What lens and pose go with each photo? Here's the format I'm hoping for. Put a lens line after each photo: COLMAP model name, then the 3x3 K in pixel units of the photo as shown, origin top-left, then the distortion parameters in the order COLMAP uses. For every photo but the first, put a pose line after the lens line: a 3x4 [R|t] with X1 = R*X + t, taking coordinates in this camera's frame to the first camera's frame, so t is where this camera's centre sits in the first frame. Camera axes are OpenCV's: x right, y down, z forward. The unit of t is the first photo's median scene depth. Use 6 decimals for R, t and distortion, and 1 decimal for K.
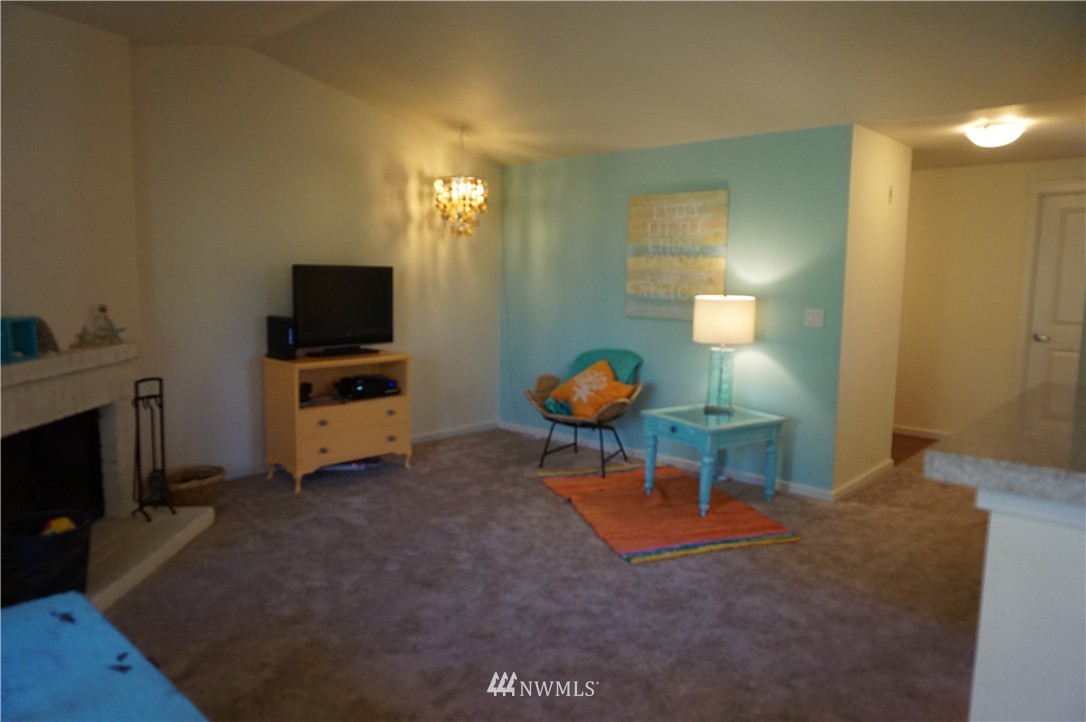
lens RADIAL K [[725.4, 0, 543.2], [0, 725.4, 359.0], [0, 0, 1]] dist [-0.025492, 0.002057]
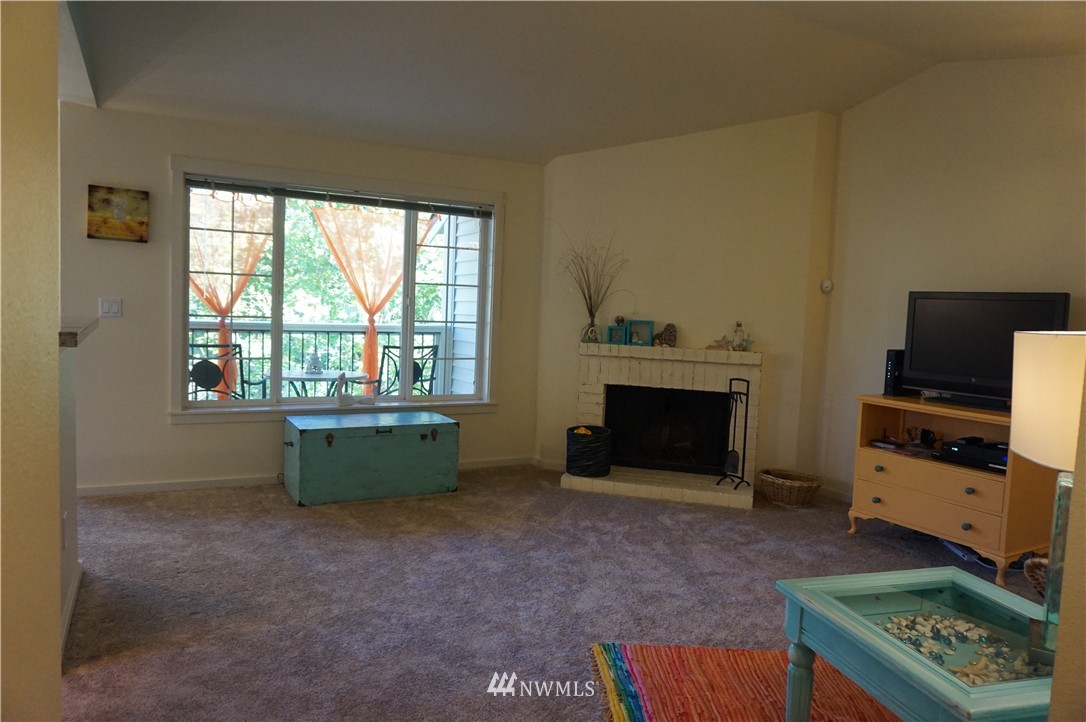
lens RADIAL K [[725.4, 0, 537.9], [0, 725.4, 360.3], [0, 0, 1]] dist [-0.025492, 0.002057]
pose [[-0.326195, 0.044176, -0.944270, 0.657218], [-0.154665, 0.982953, 0.099414, -0.064166], [0.932564, 0.178473, -0.313802, 0.871606]]
